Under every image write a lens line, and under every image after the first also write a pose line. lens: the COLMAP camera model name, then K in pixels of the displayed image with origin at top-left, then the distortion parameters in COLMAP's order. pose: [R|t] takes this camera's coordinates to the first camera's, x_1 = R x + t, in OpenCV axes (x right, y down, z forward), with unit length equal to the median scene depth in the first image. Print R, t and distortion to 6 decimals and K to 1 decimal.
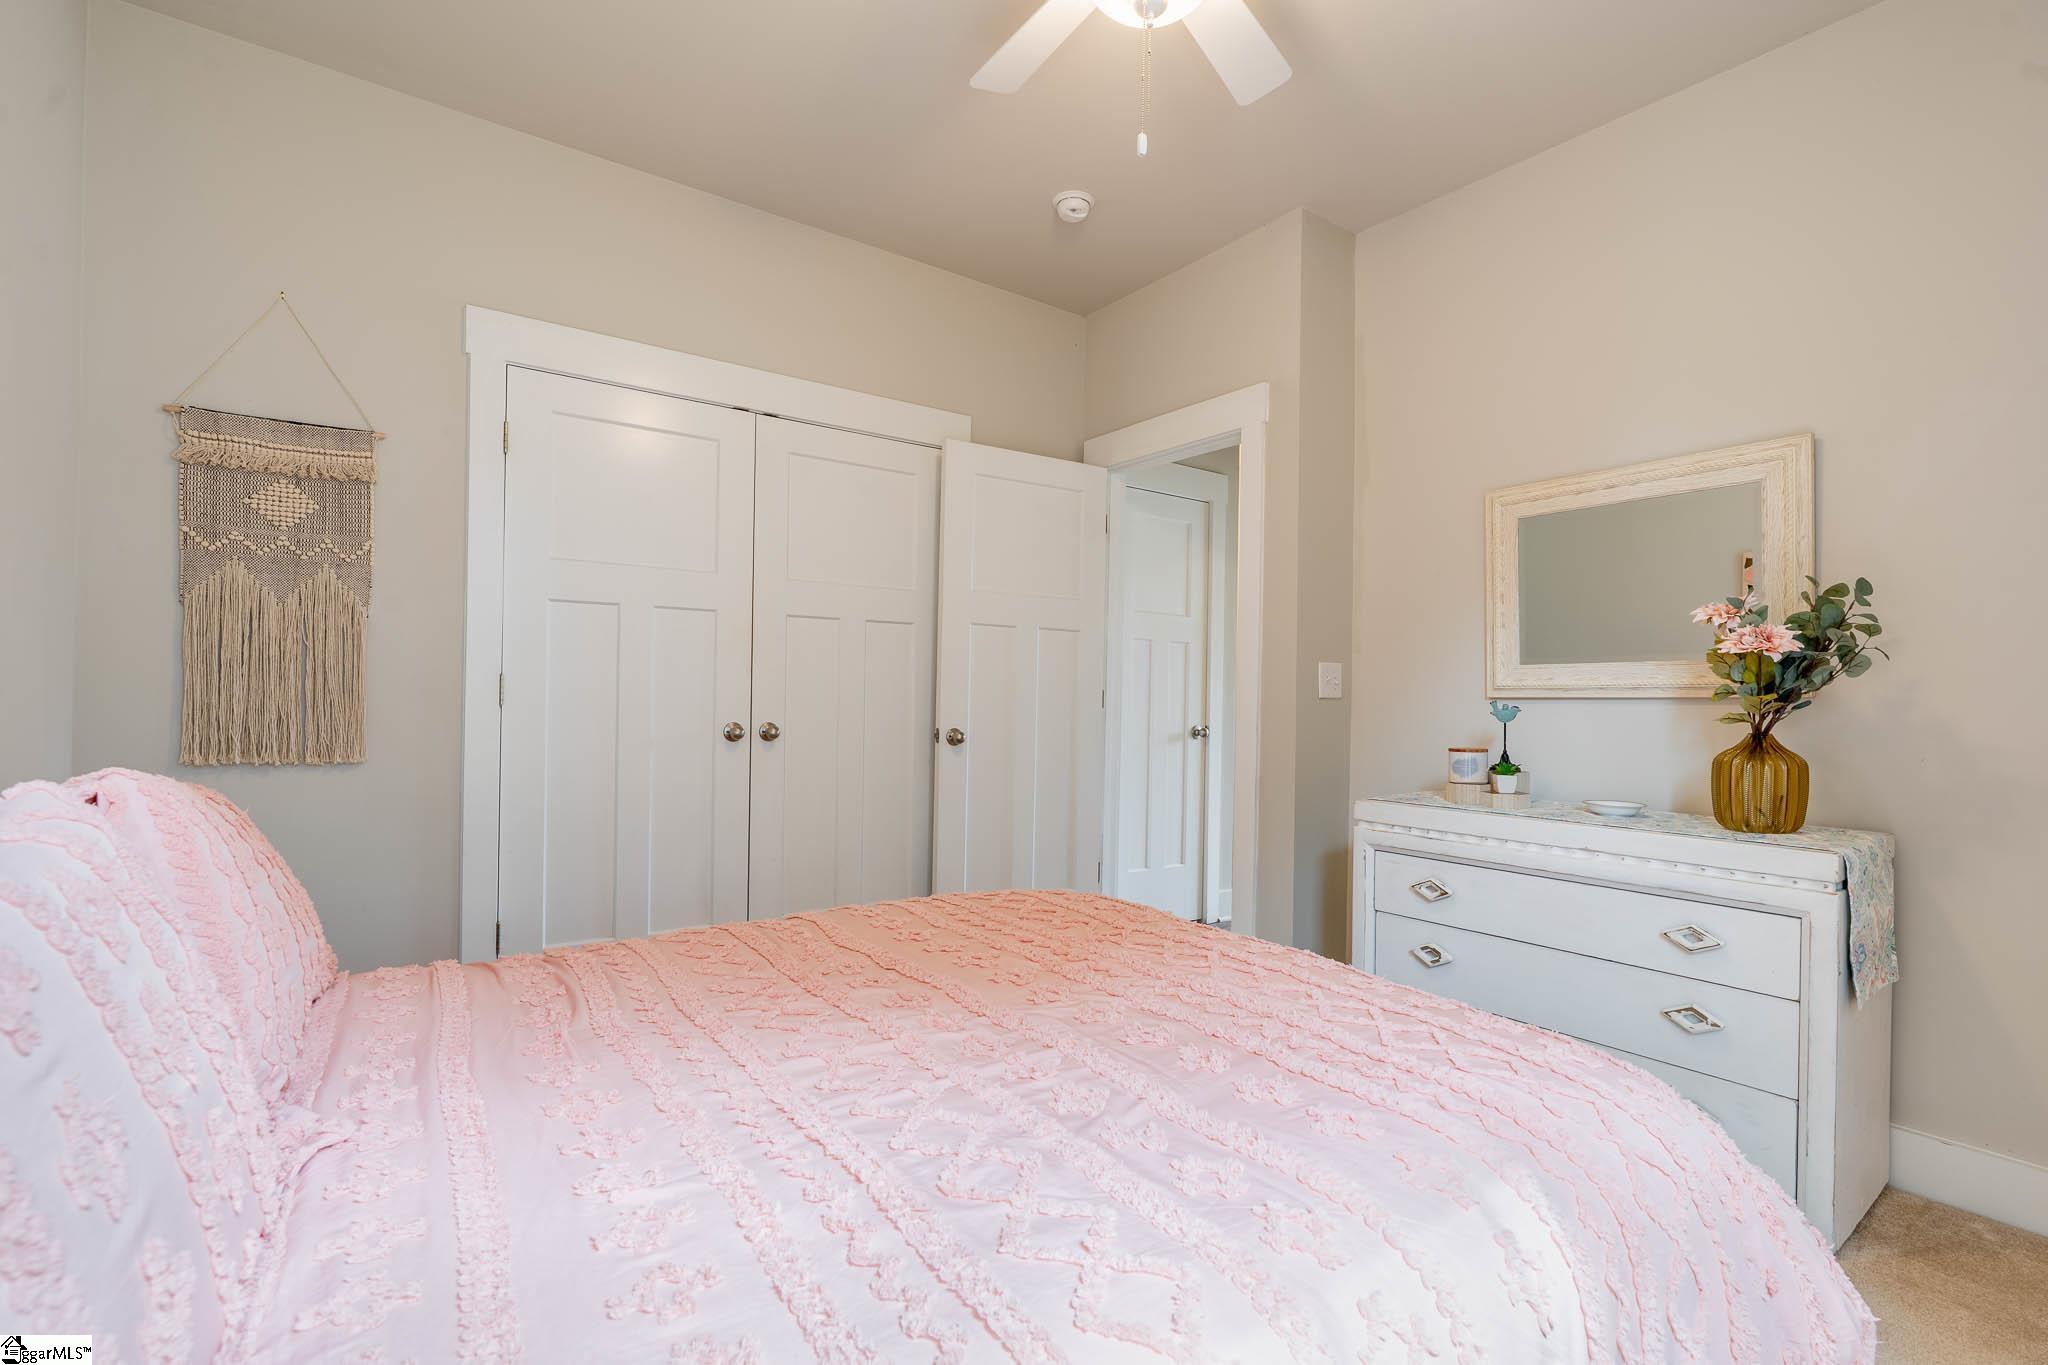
lens RADIAL K [[912.9, 0, 1019.6], [0, 912.9, 697.3], [0, 0, 1]] dist [0.000368, 0.000035]
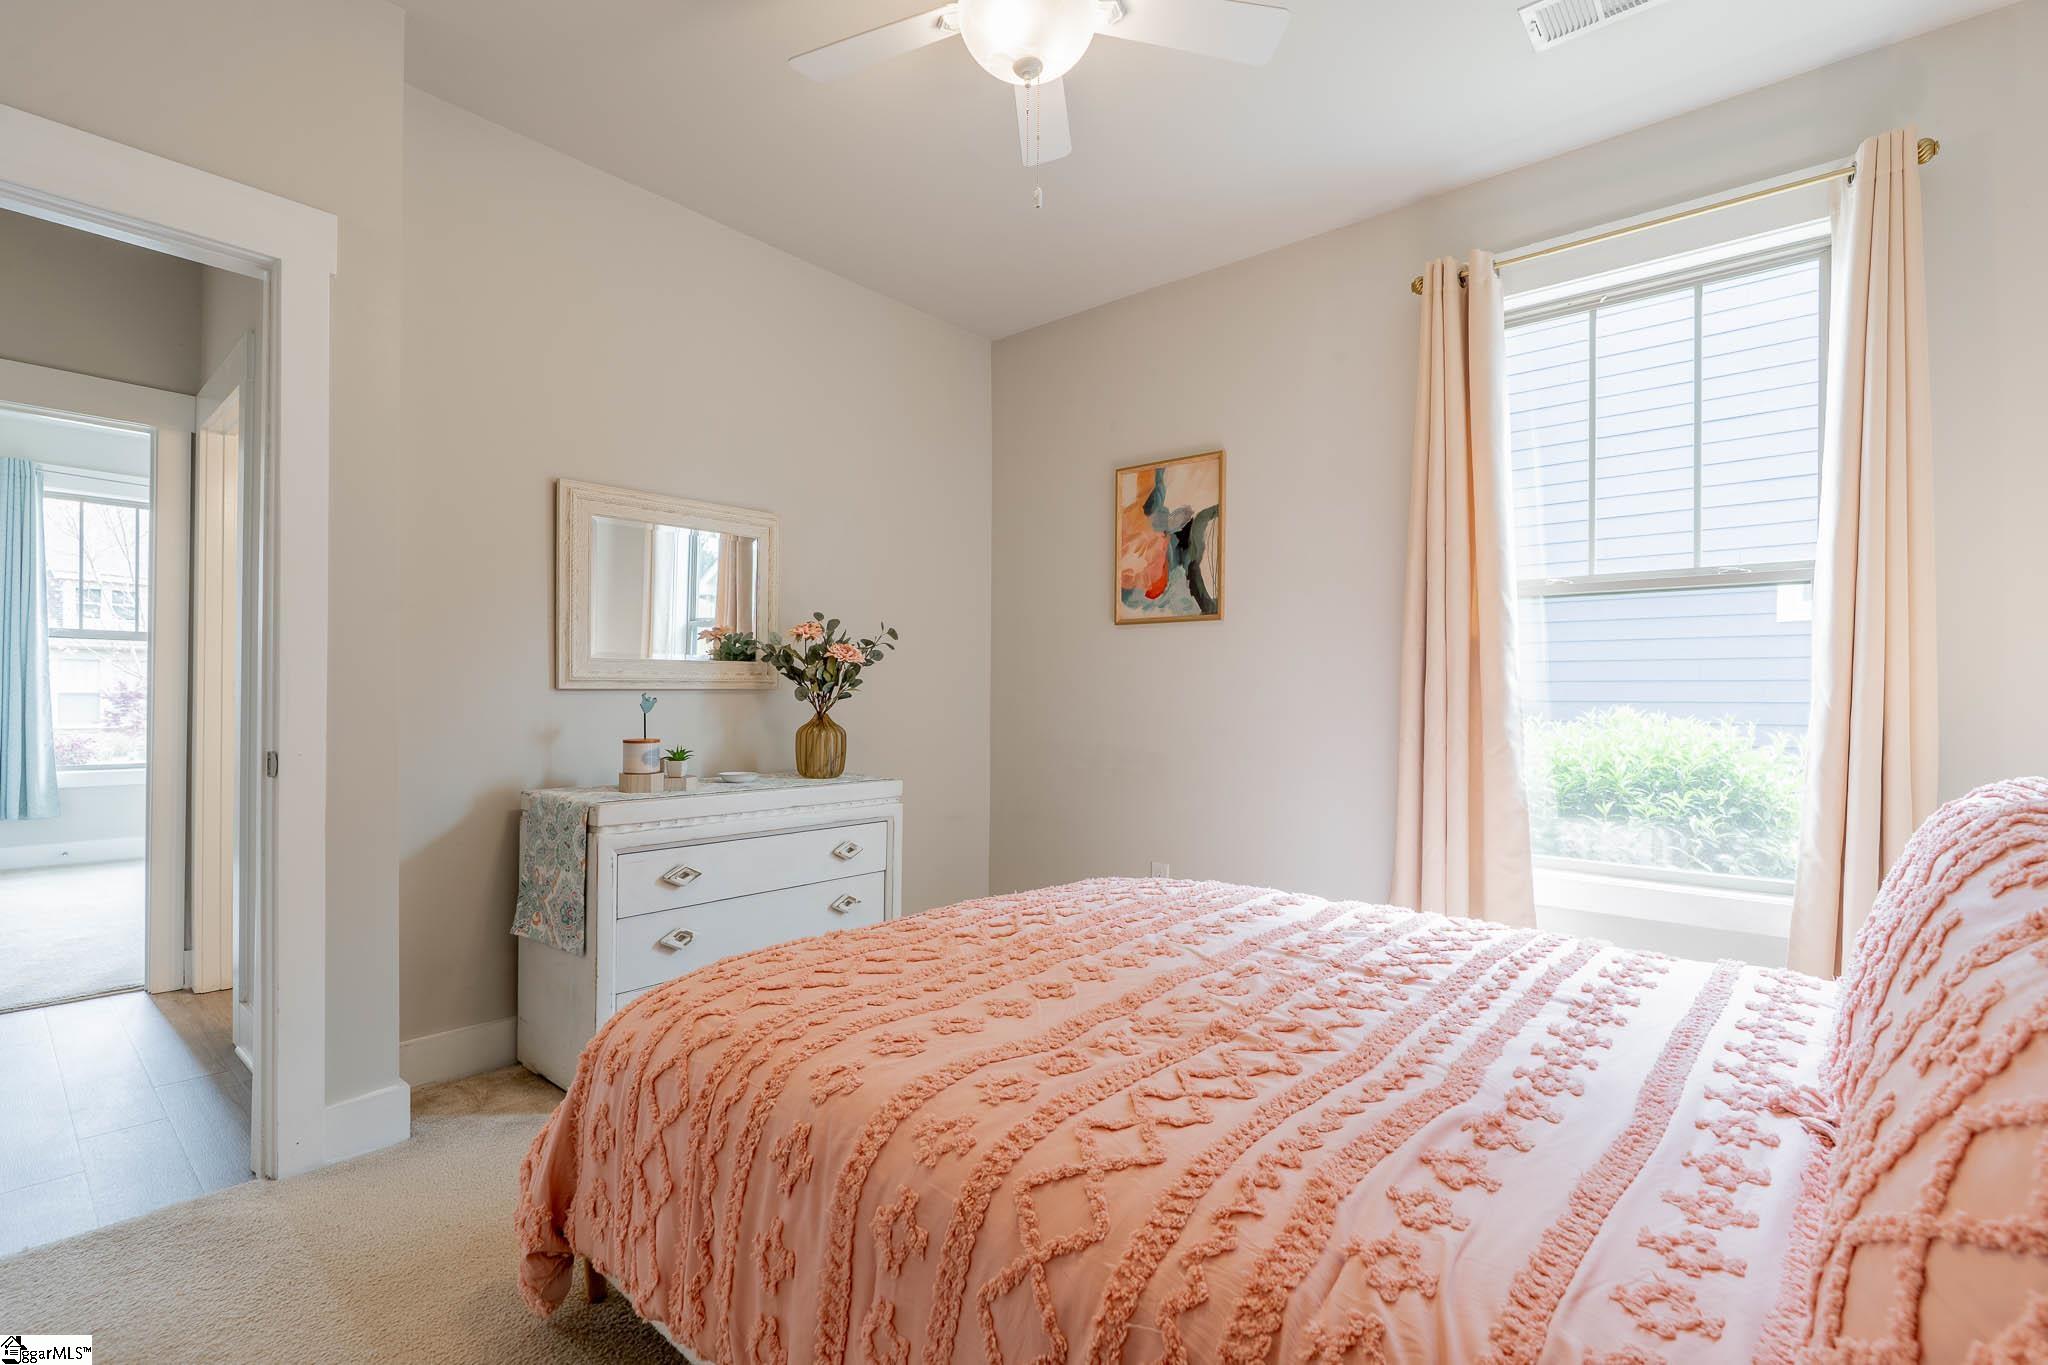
lens RADIAL K [[912.9, 0, 1019.6], [0, 912.9, 697.3], [0, 0, 1]] dist [0.000368, 0.000035]
pose [[-0.251057, -0.013509, 0.967878, -0.702443], [-0.014845, 0.999839, 0.010105, -0.008064], [-0.967858, -0.011831, -0.251217, 0.980559]]
